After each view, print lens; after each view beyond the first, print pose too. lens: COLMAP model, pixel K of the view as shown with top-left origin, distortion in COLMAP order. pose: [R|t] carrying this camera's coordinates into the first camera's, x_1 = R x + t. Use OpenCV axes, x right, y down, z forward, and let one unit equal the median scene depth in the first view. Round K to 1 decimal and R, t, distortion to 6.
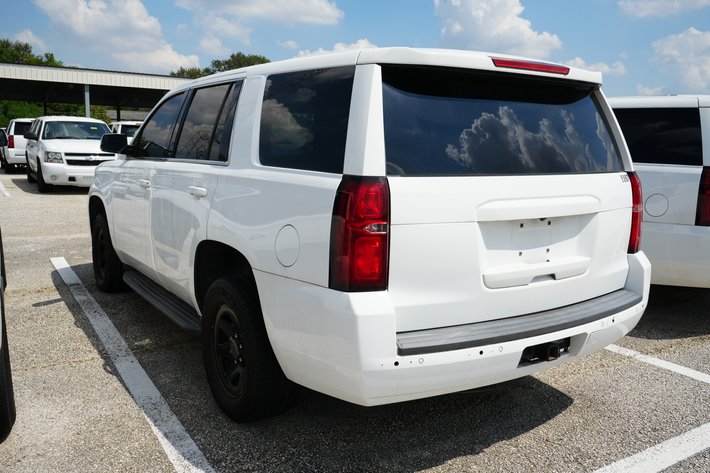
lens RADIAL K [[611.2, 0, 345.8], [0, 611.2, 229.4], [0, 0, 1]] dist [-0.007968, -0.000872]
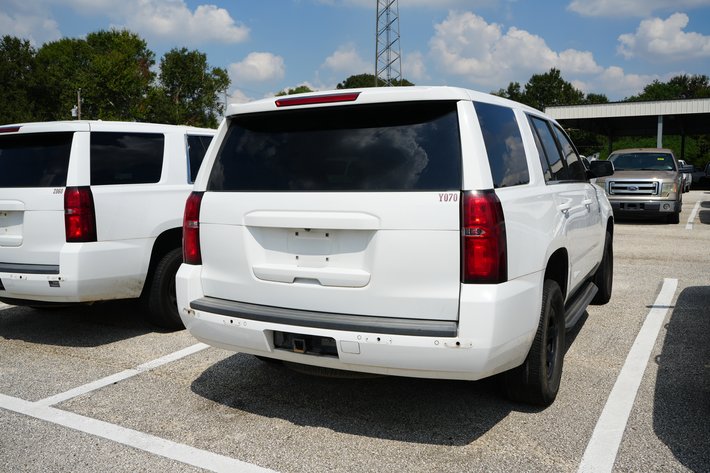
lens RADIAL K [[611.2, 0, 345.8], [0, 611.2, 229.4], [0, 0, 1]] dist [-0.007968, -0.000872]
pose [[0.490736, 0.056751, -0.869458, 1.370279], [-0.102689, 0.994689, 0.006966, -0.032629], [0.865236, 0.085865, 0.493957, 0.485466]]
